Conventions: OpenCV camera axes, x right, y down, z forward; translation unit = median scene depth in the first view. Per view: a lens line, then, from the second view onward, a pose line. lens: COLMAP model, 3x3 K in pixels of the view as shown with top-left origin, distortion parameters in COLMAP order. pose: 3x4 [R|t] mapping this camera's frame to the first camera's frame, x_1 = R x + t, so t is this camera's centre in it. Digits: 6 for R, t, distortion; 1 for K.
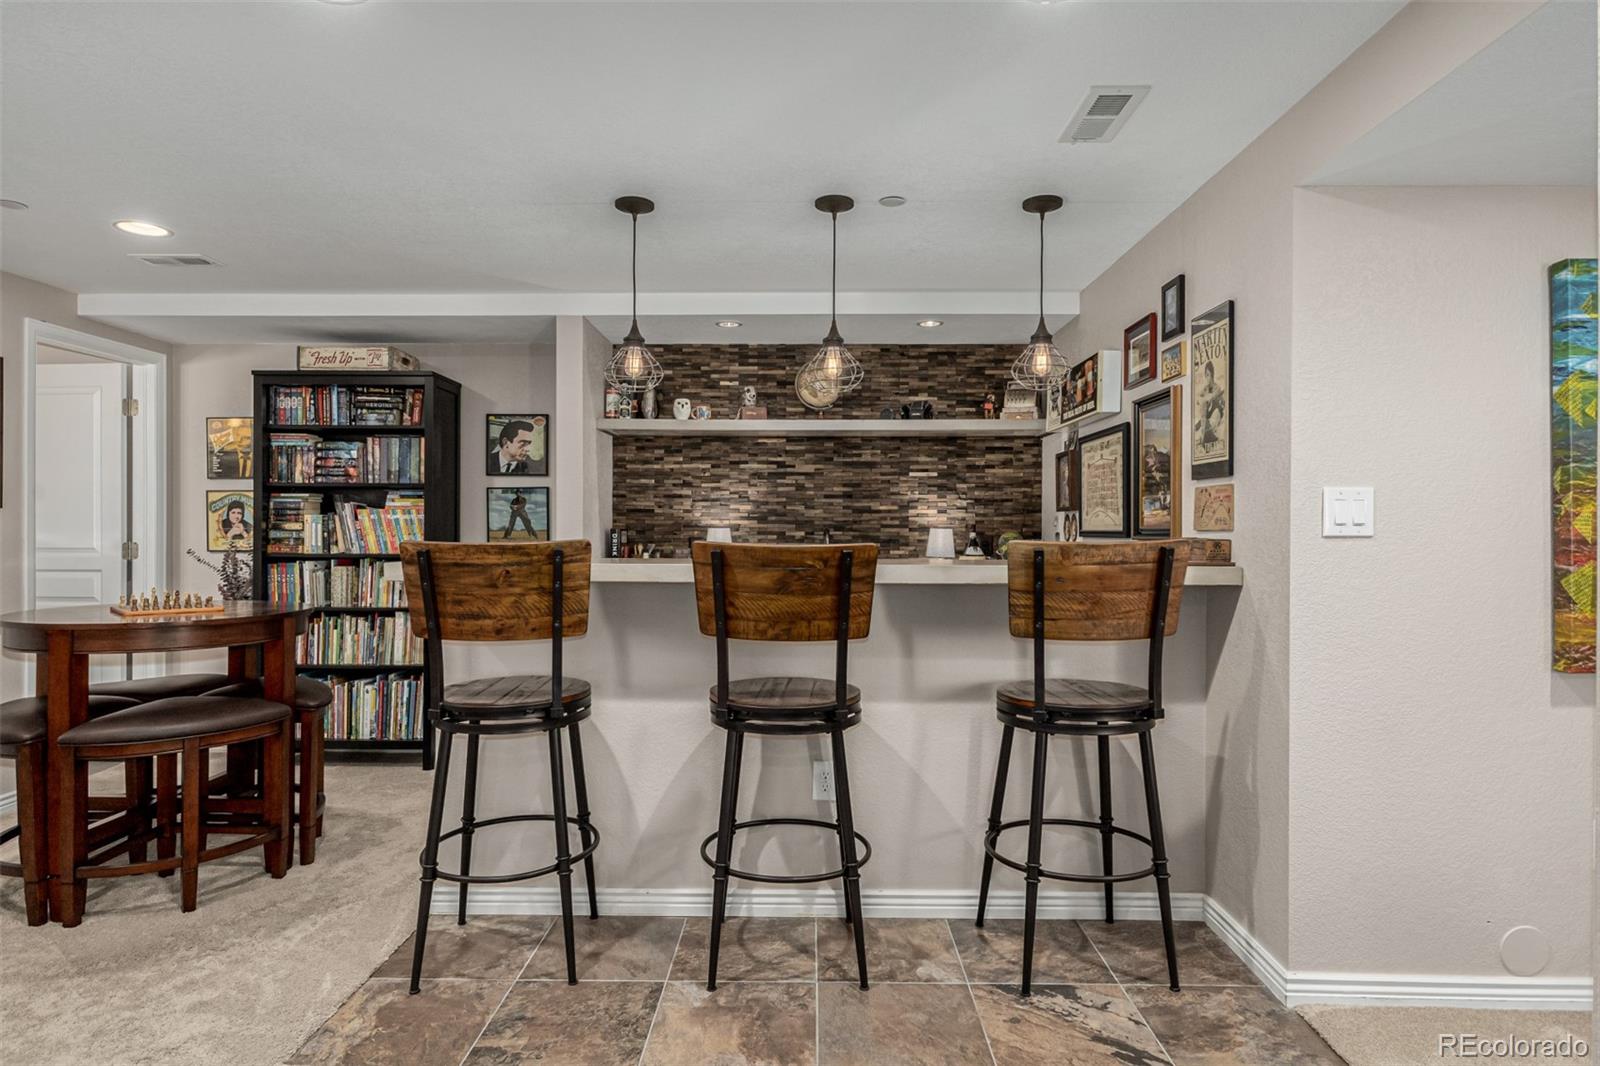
lens RADIAL K [[885.0, 0, 803.2], [0, 885.0, 530.2], [0, 0, 1]] dist [-0.000402, -0.001215]
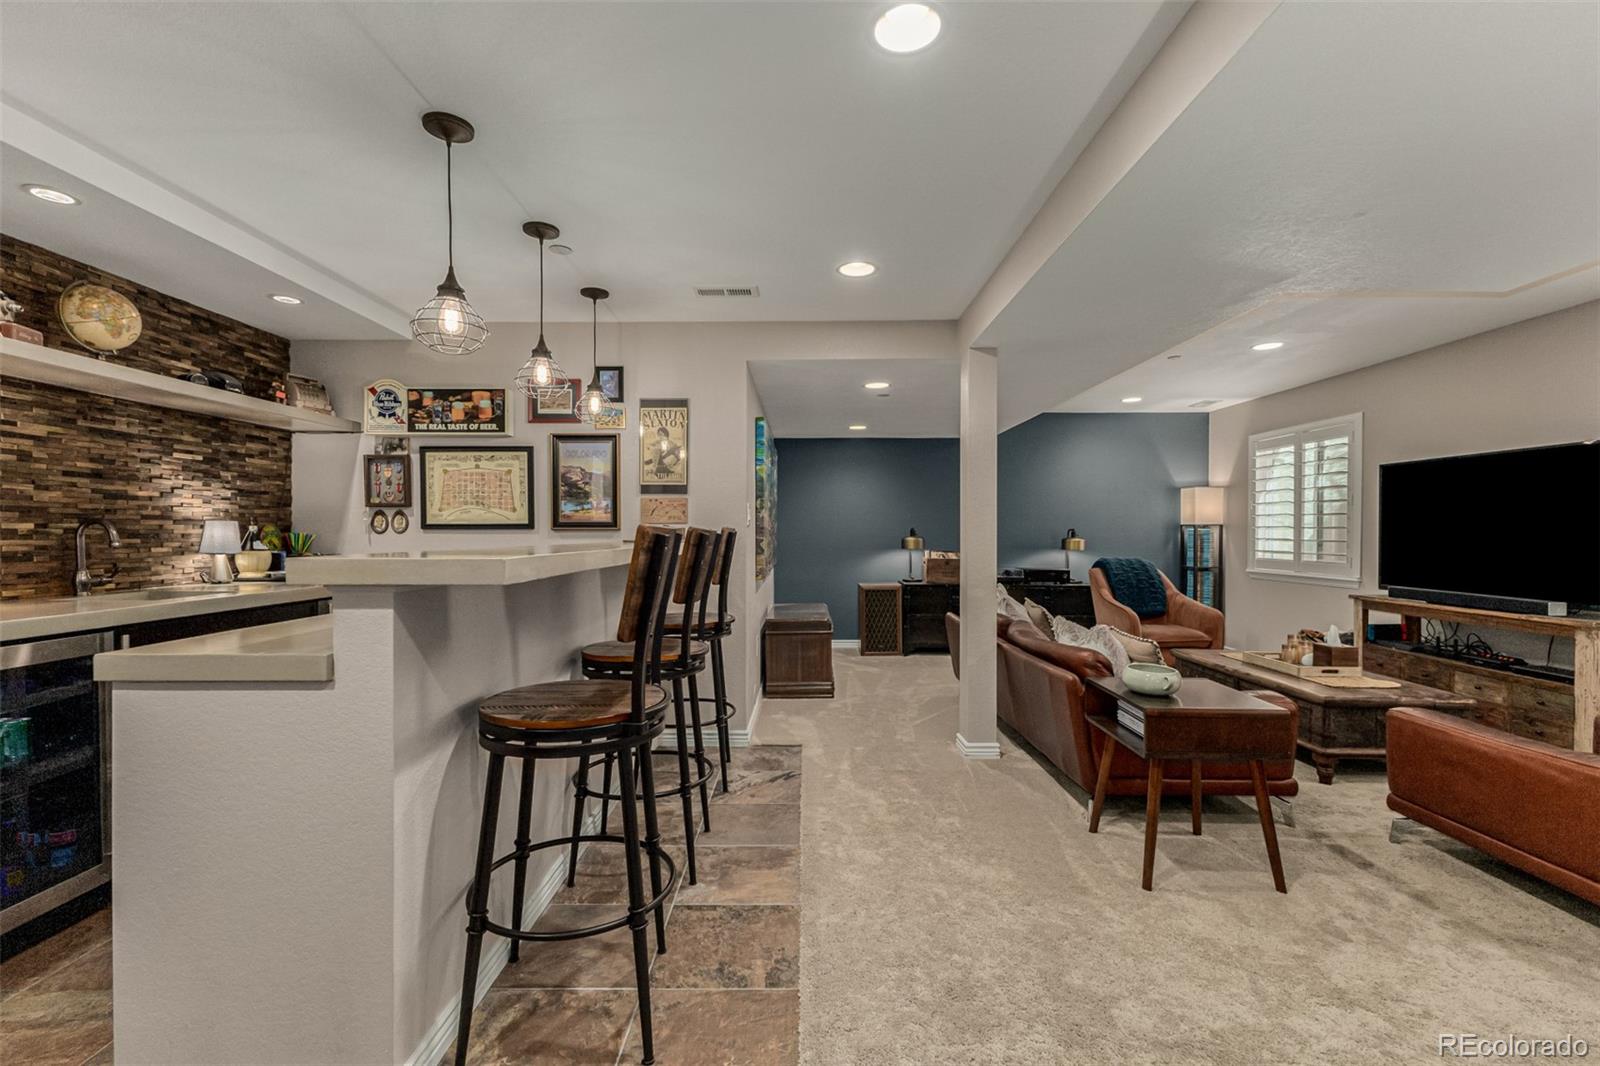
lens RADIAL K [[697.2, 0, 797.5], [0, 697.2, 544.3], [0, 0, 1]] dist [0.007817, 0.000084]
pose [[0.001539, -0.020762, 0.999783, -0.535787], [0.001942, 0.999783, 0.020759, 0.007879], [-0.999997, 0.001910, 0.001579, 0.418510]]
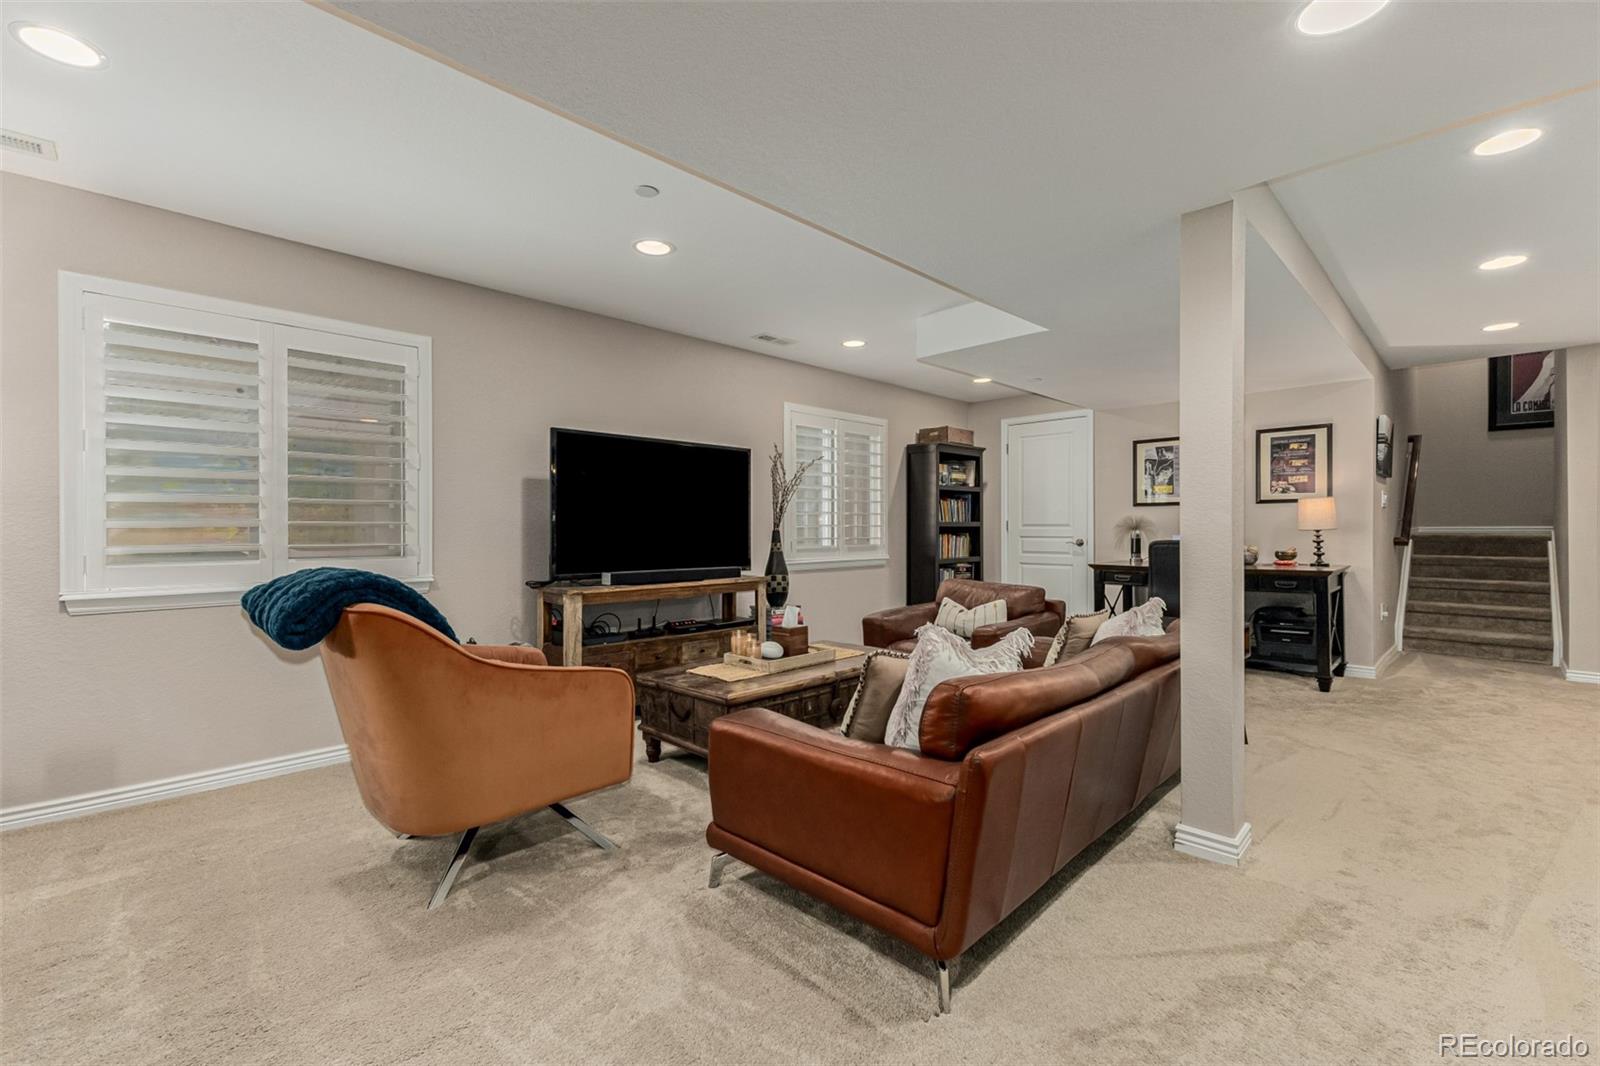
lens RADIAL K [[688.6, 0, 800.0], [0, 688.6, 533.0], [0, 0, 1]] dist [0.005233, 0.000647]
pose [[-0.705081, 0.005116, -0.709108, 0.775100], [0.000266, 0.999976, 0.006950, 0.031201], [0.709127, 0.004712, -0.705065, 0.359139]]
